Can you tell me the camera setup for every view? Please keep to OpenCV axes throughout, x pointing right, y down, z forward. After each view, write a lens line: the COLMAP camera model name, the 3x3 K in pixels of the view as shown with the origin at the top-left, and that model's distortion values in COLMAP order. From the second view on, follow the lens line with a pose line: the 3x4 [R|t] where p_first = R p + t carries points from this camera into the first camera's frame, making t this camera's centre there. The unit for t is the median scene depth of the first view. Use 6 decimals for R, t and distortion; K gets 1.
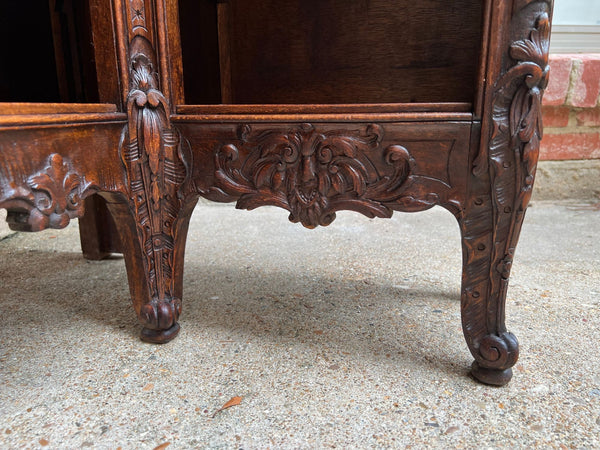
lens RADIAL K [[454.3, 0, 301.5], [0, 454.3, 227.4], [0, 0, 1]] dist [0.050887, -0.056047]
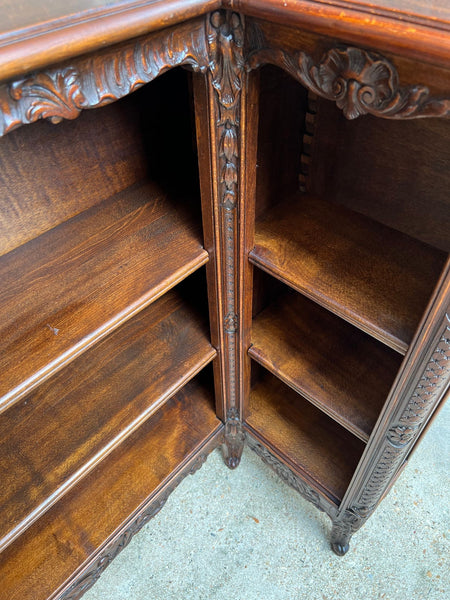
lens RADIAL K [[454.7, 0, 227.7], [0, 454.7, 296.1], [0, 0, 1]] dist [0.040336, -0.043392]
pose [[0.896267, 0.311109, -0.316095, 0.211560], [-0.093040, 0.828734, 0.551854, -2.198122], [0.433646, -0.465199, 0.771713, -0.619109]]
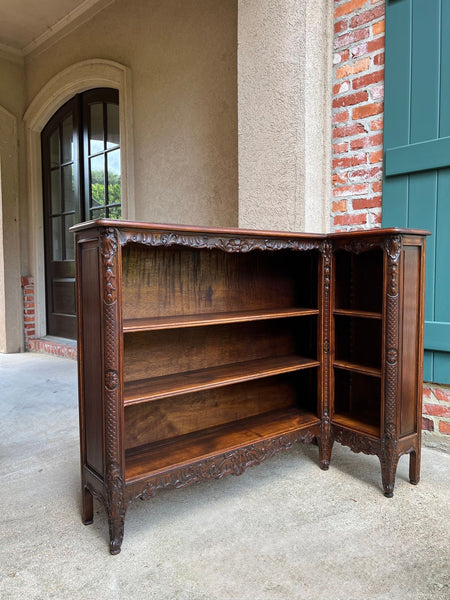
lens RADIAL K [[454.3, 0, 227.2], [0, 454.3, 301.7], [0, 0, 1]] dist [0.050887, -0.056047]
pose [[0.804465, 0.039761, -0.592668, 1.703161], [-0.142868, 0.981419, -0.128082, -0.738127], [0.576563, 0.187710, 0.795198, -3.837852]]
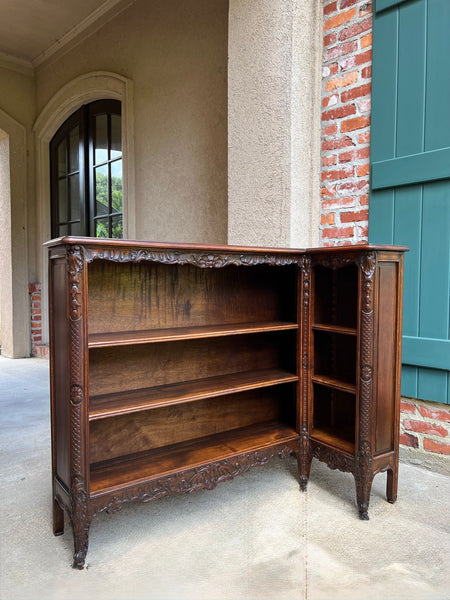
lens RADIAL K [[454.3, 0, 226.7], [0, 454.3, 303.3], [0, 0, 1]] dist [0.050887, -0.056047]
pose [[0.779553, 0.043087, -0.624852, 2.045384], [-0.157768, 0.978971, -0.129324, -0.890938], [0.606140, 0.199397, 0.769958, -3.628633]]
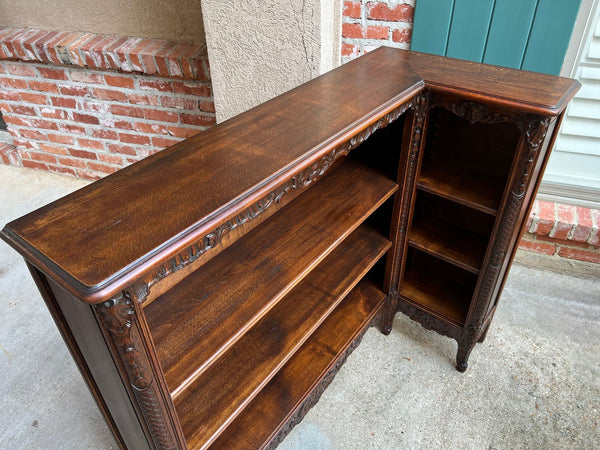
lens RADIAL K [[454.7, 0, 292.6], [0, 454.7, 227.2], [0, 0, 1]] dist [0.040336, -0.043392]
pose [[0.926718, 0.208662, -0.312497, -0.001440], [-0.070782, 0.913695, 0.400190, -2.491423], [0.369031, -0.348744, 0.861507, -2.828080]]
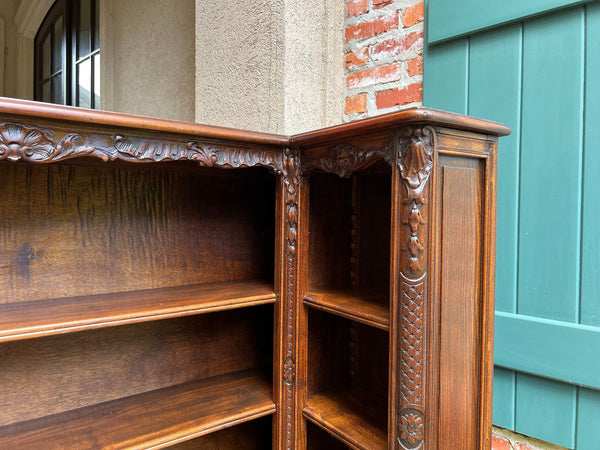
lens RADIAL K [[454.7, 0, 299.9], [0, 454.7, 221.1], [0, 0, 1]] dist [0.040336, -0.043392]
pose [[0.792845, 0.027606, -0.608798, 1.112947], [-0.162040, 0.972563, -0.166926, -1.418357], [0.587487, 0.230996, 0.775565, -1.168072]]
